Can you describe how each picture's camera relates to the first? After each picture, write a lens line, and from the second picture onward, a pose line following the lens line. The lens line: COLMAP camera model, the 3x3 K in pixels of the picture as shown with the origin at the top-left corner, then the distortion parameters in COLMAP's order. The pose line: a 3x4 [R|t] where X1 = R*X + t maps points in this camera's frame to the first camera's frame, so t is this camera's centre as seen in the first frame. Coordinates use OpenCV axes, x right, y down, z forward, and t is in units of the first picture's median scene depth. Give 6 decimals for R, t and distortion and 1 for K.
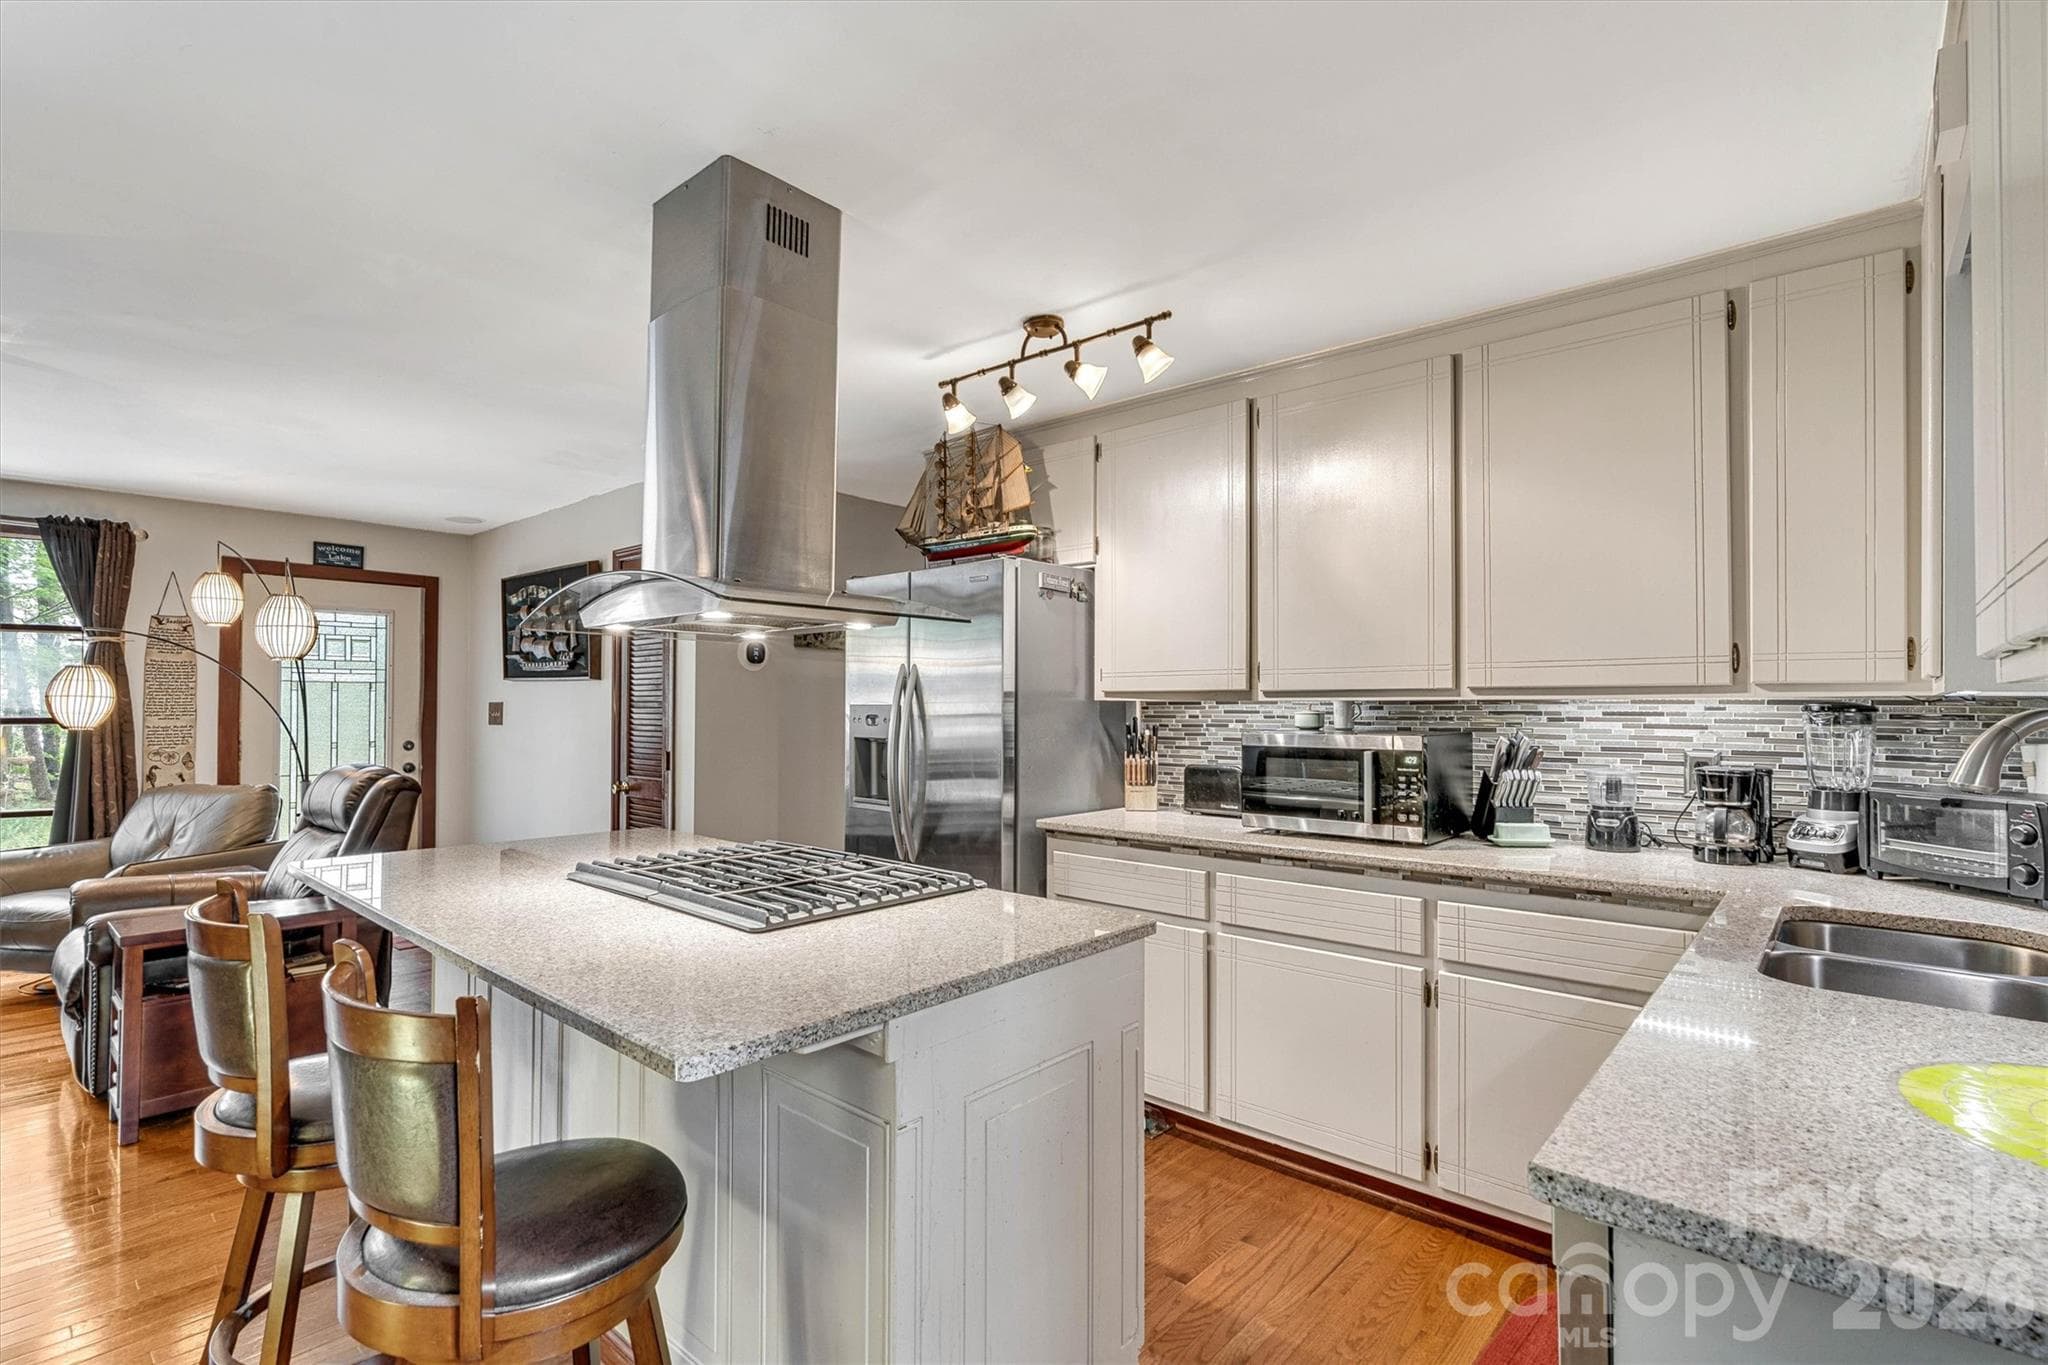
lens RADIAL K [[955.3, 0, 1007.8], [0, 955.3, 692.3], [0, 0, 1]] dist [-0.008187, 0.002358]
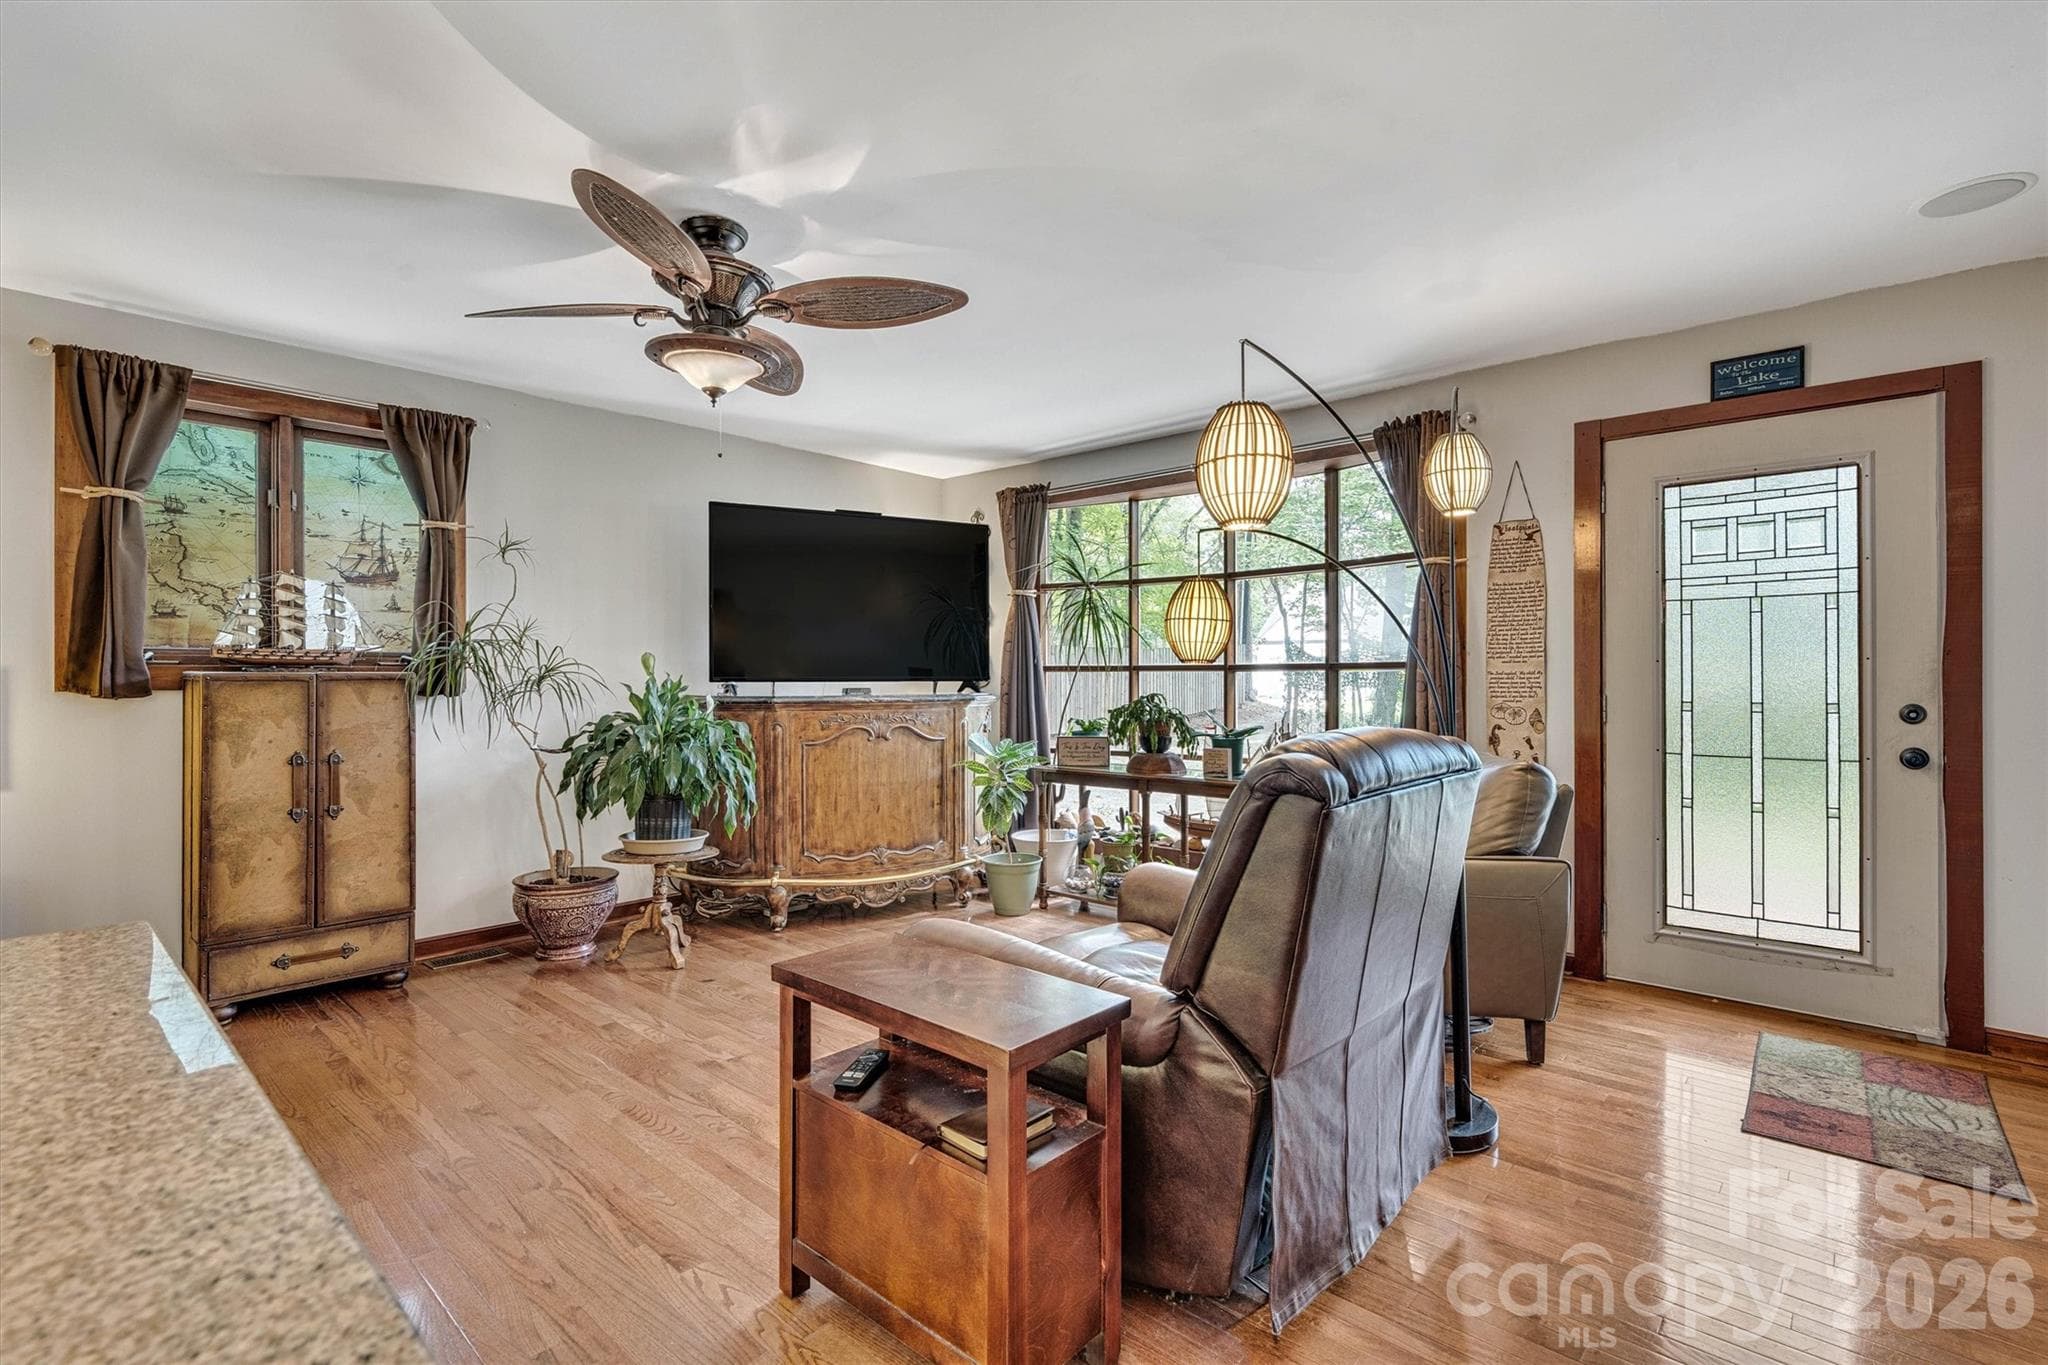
lens RADIAL K [[955.3, 0, 1015.0], [0, 955.3, 677.2], [0, 0, 1]] dist [-0.008187, 0.002358]
pose [[-0.015366, -0.004096, -0.999874, -0.141430], [0.015286, 0.999874, -0.004331, 0.036639], [0.999765, -0.015351, -0.015301, 0.623344]]
